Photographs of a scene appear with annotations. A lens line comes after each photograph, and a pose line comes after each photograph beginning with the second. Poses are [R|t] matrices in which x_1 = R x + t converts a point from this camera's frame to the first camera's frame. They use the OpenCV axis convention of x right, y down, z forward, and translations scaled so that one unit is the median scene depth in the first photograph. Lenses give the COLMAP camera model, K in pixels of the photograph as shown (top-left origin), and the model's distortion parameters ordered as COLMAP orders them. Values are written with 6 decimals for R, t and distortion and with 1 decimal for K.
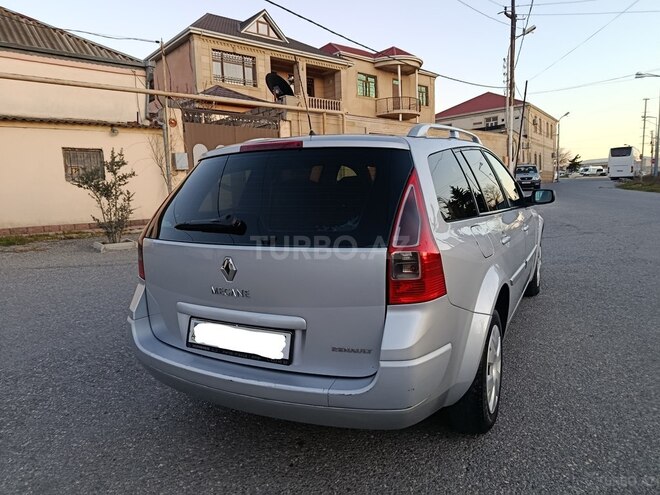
lens RADIAL K [[456.7, 0, 330.0], [0, 456.7, 247.5], [0, 0, 1]] dist [0.029821, -0.047467]
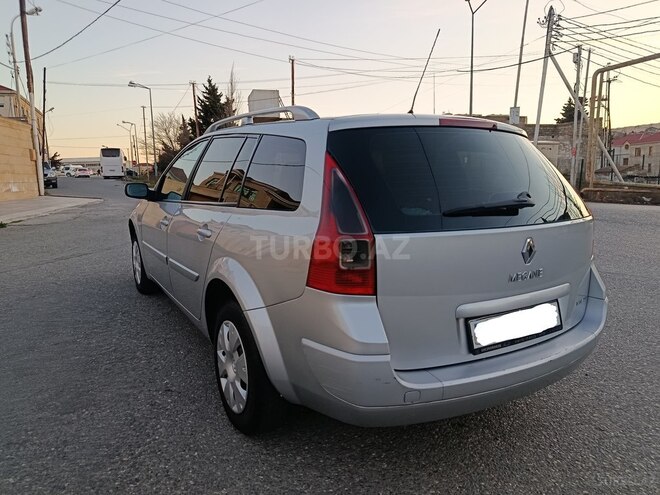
lens RADIAL K [[459.8, 0, 330.0], [0, 459.8, 247.5], [0, 0, 1]] dist [-0.002488, -0.003339]
pose [[0.515692, -0.107161, 0.850046, -0.152788], [0.105463, 0.992542, 0.061144, -0.007433], [-0.850258, 0.058117, 0.523147, 0.104590]]
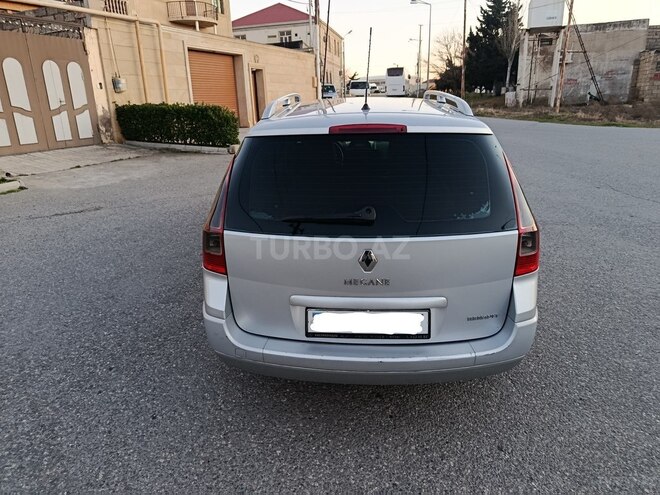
lens RADIAL K [[455.4, 0, 330.0], [0, 455.4, 247.5], [0, 0, 1]] dist [0.034925, -0.047562]
pose [[0.904556, -0.121967, 0.408536, -0.087460], [0.047603, 0.981109, 0.187506, -0.021755], [-0.423688, -0.150162, 0.893275, 0.015511]]
